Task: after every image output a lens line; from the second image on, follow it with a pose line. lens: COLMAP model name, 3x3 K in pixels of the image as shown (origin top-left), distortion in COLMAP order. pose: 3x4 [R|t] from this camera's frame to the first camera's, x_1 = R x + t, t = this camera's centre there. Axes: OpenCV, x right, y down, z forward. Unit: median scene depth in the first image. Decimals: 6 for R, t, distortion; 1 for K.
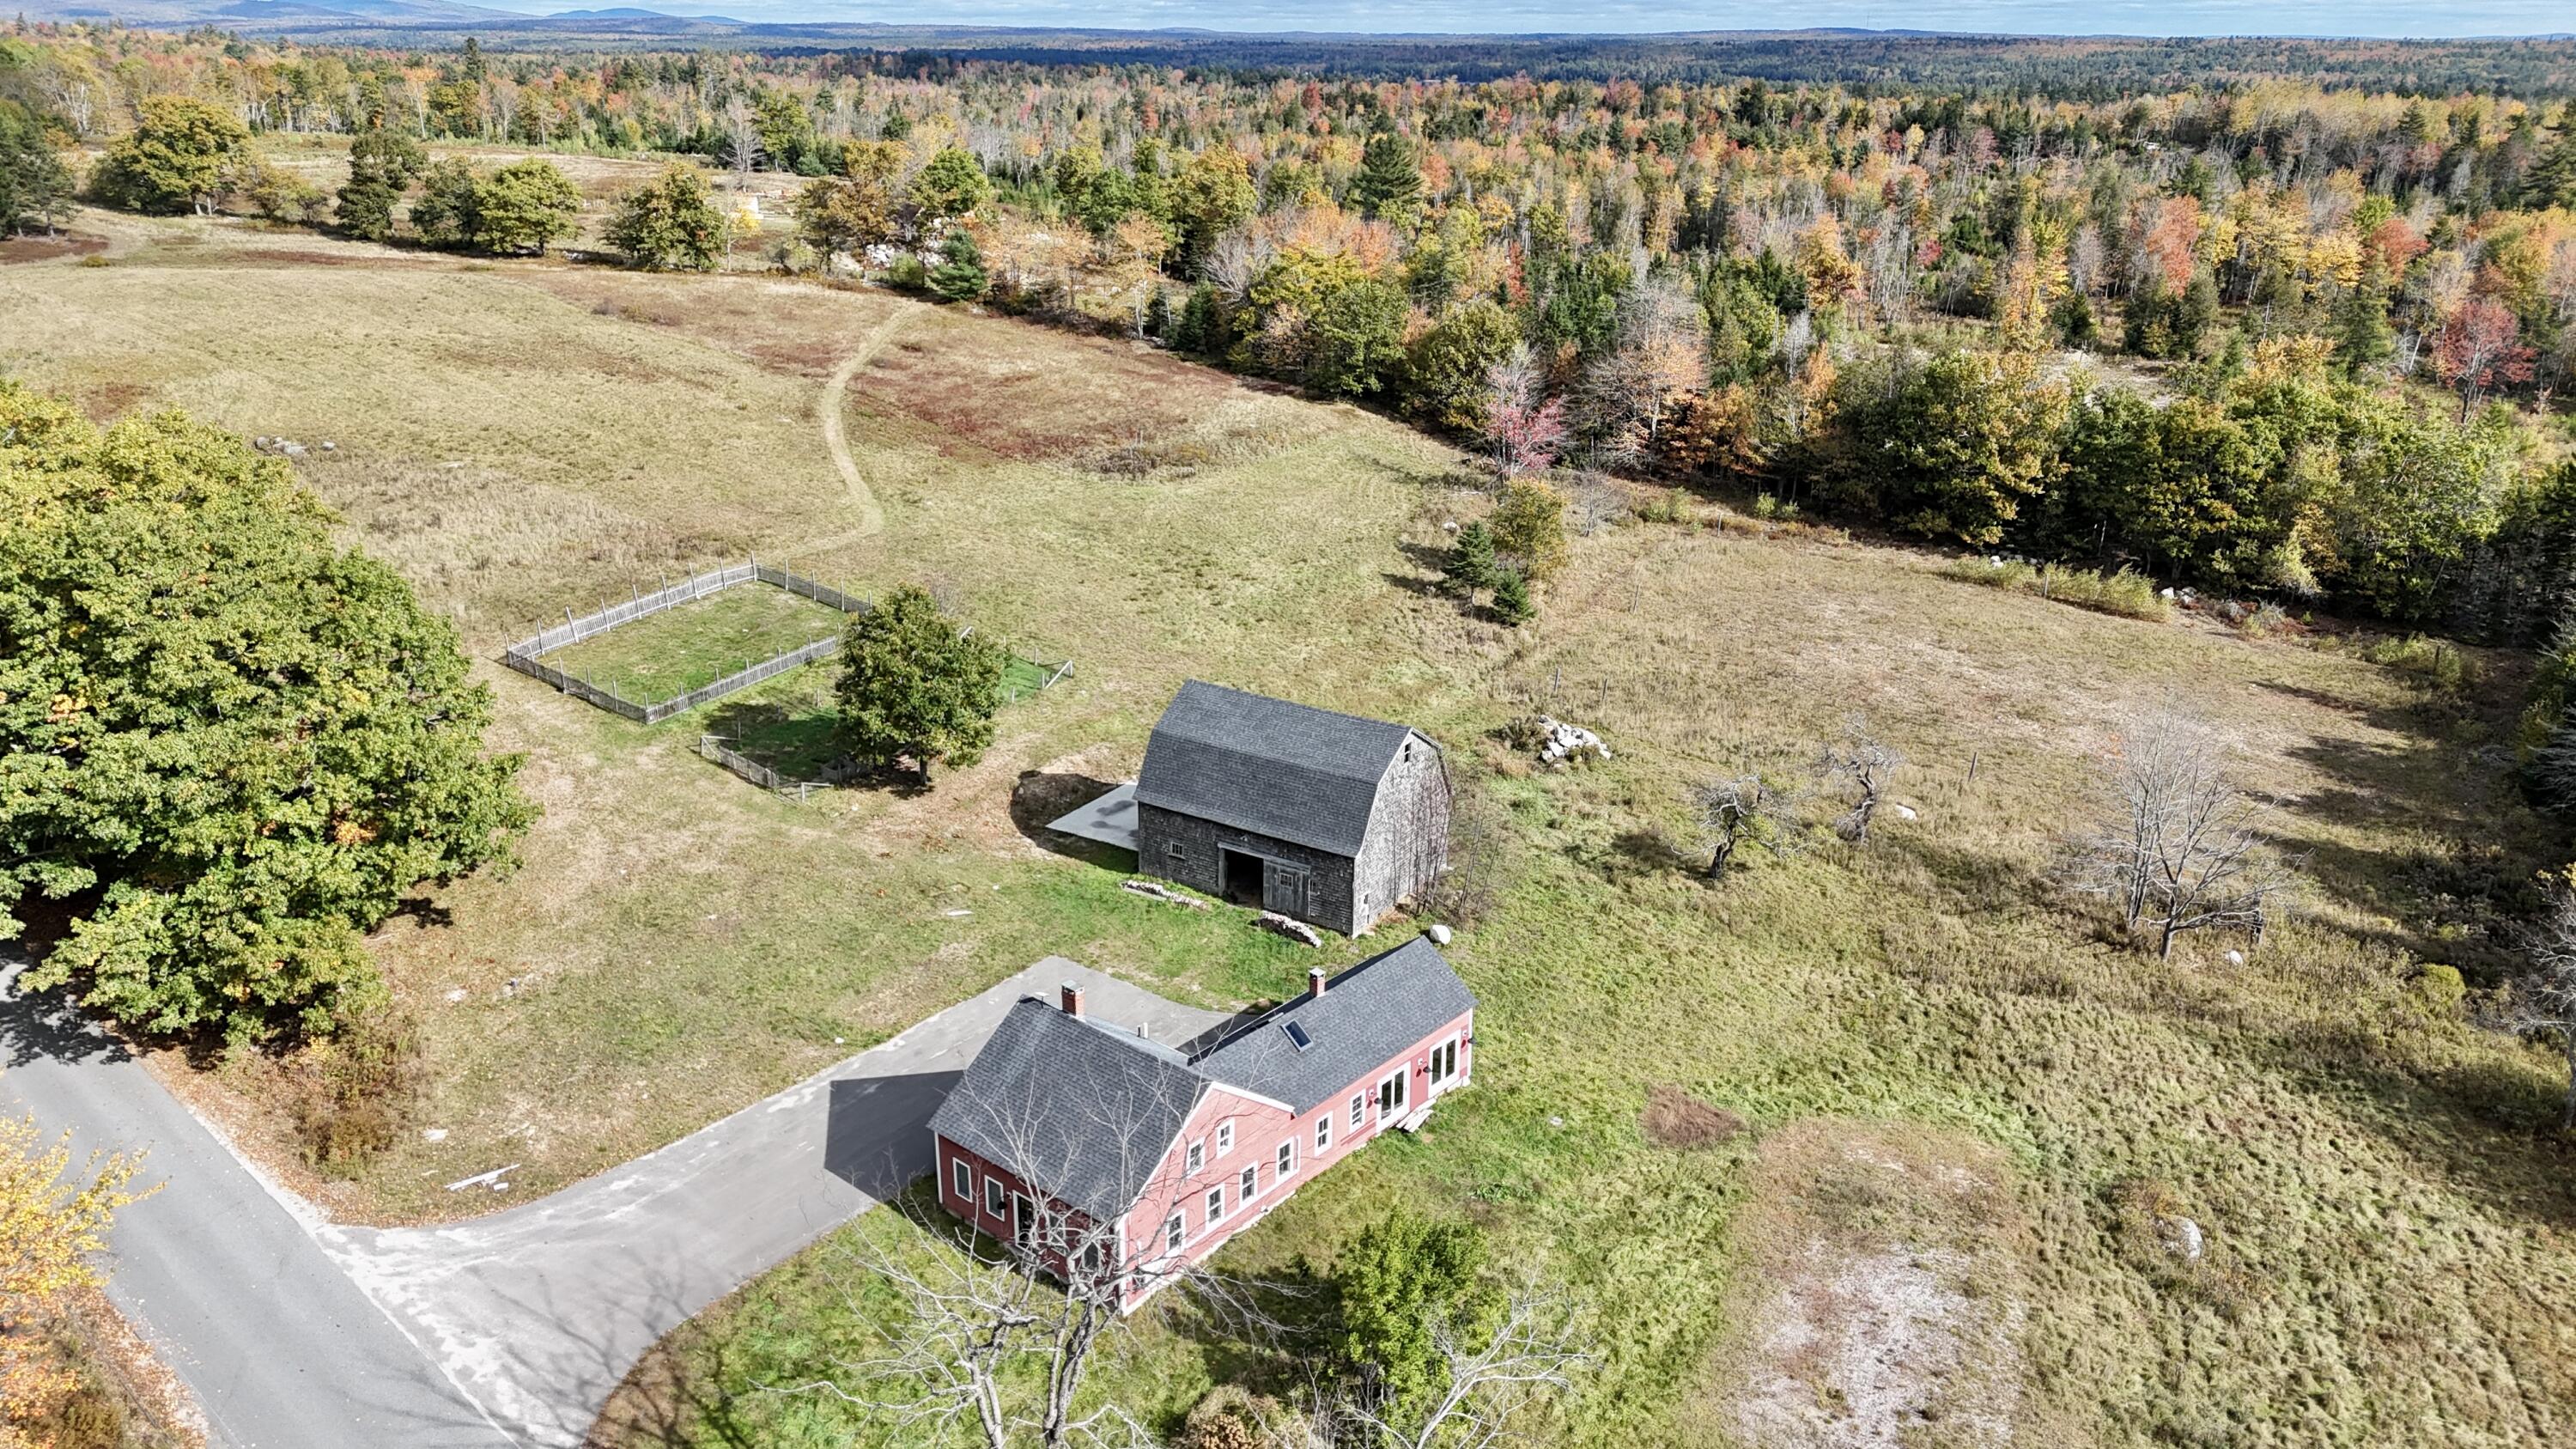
lens RADIAL K [[1882.9, 0, 1288.5], [0, 1882.9, 698.2], [0, 0, 1]] dist [0.091217, -0.103799]
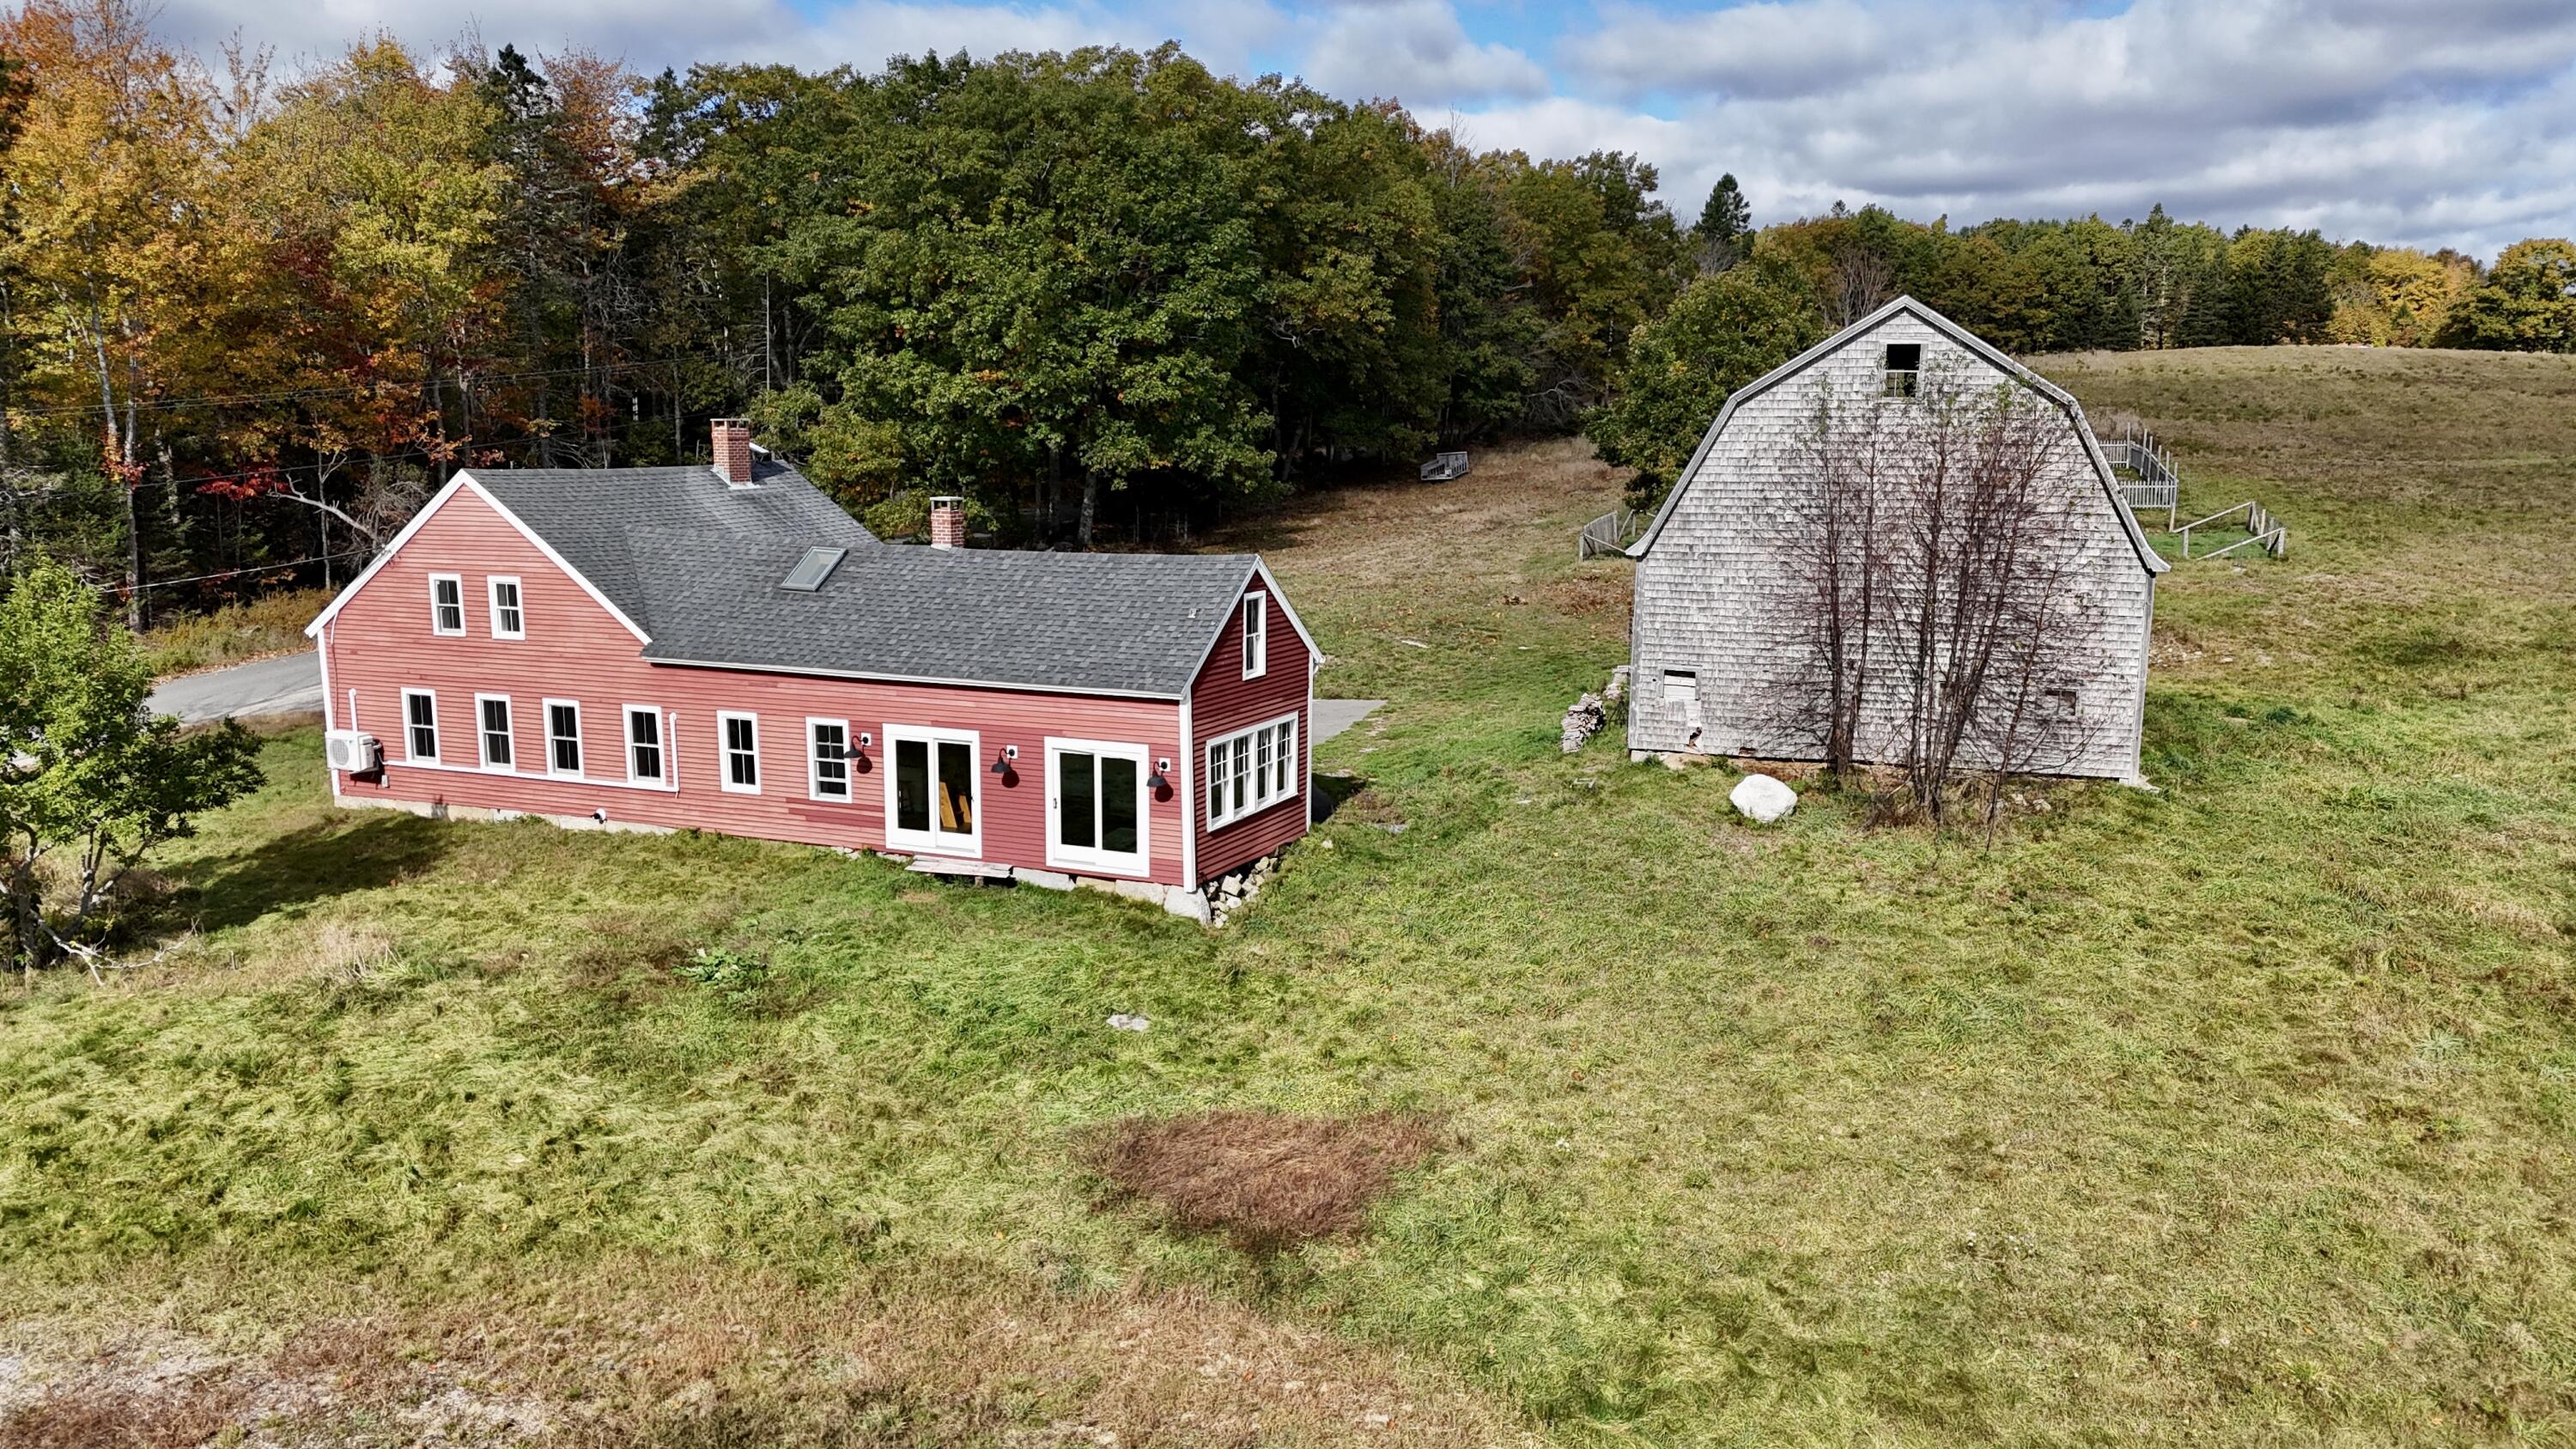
lens RADIAL K [[1873.5, 0, 1288.6], [0, 1873.5, 710.5], [0, 0, 1]] dist [0.090281, -0.094933]
pose [[0.272524, 0.137341, -0.952296, 0.238353], [-0.319074, 0.946651, 0.045216, 0.068923], [0.907702, 0.291531, 0.301807, 0.443775]]
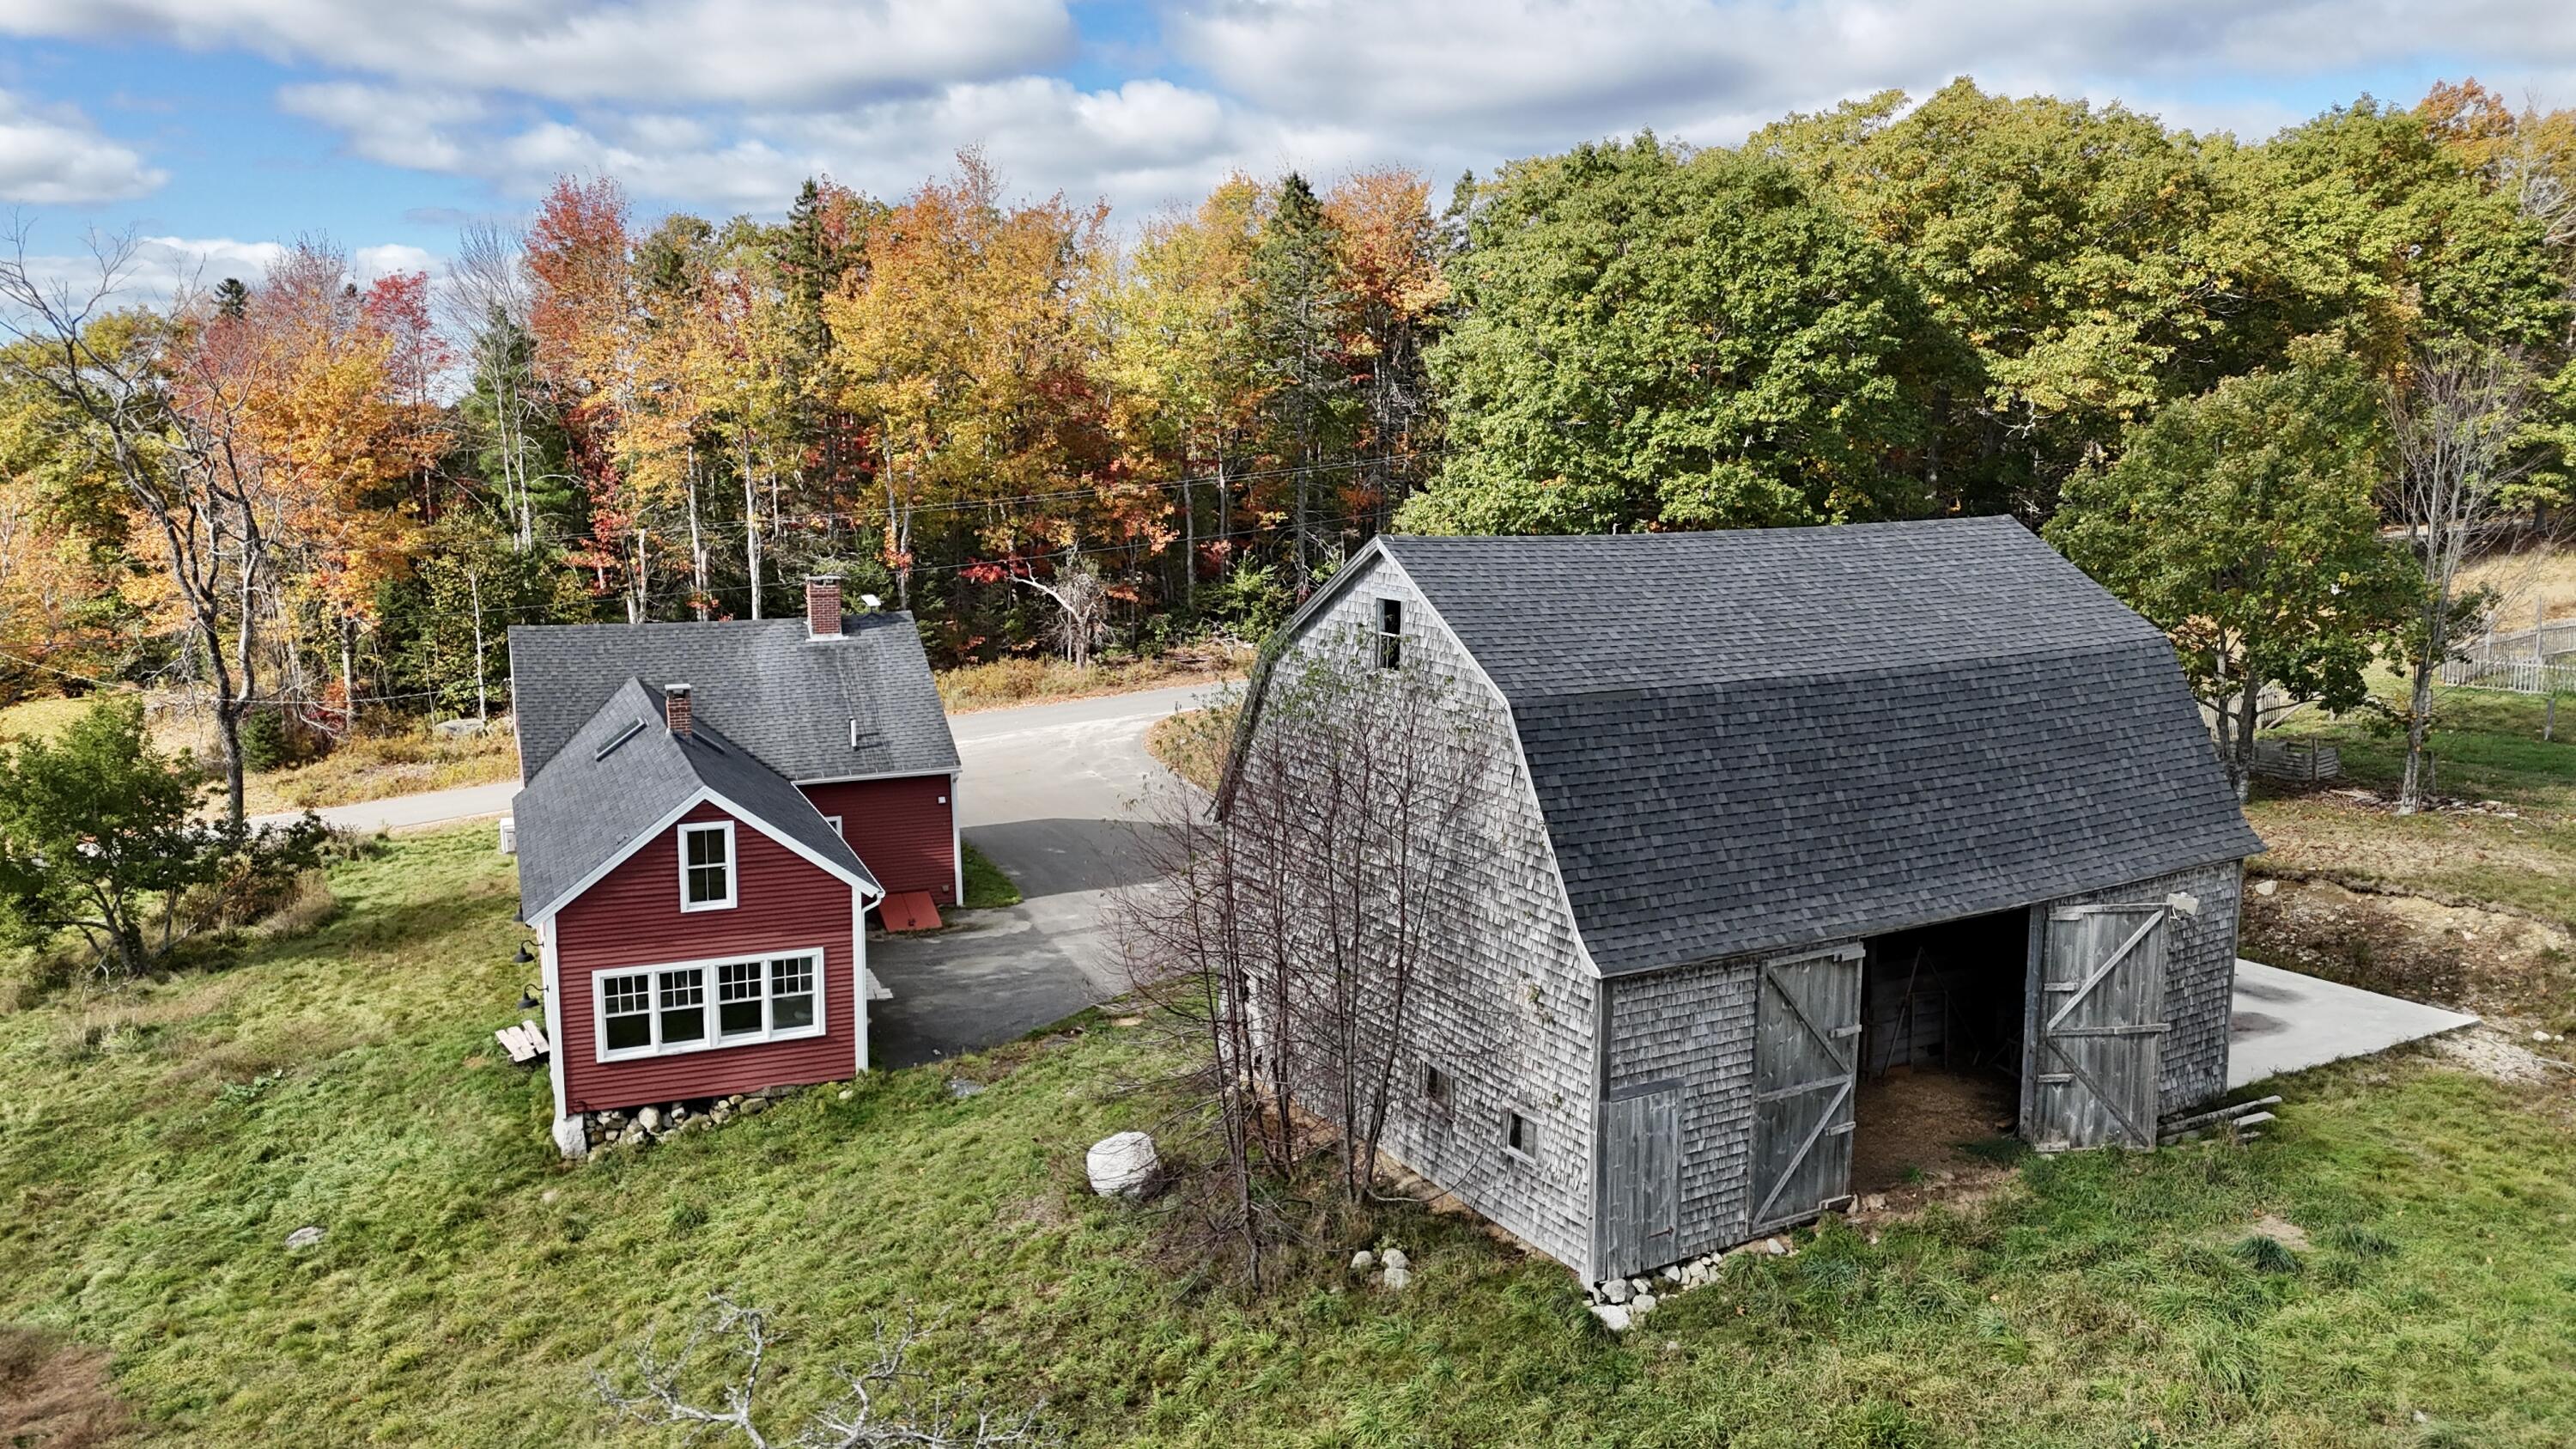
lens RADIAL K [[1882.9, 0, 1288.5], [0, 1882.9, 698.2], [0, 0, 1]] dist [0.091217, -0.103799]
pose [[-0.446776, 0.116436, -0.887037, 0.187864], [-0.303442, 0.913000, 0.272679, -0.020283], [0.841614, 0.390990, -0.372575, 0.623802]]
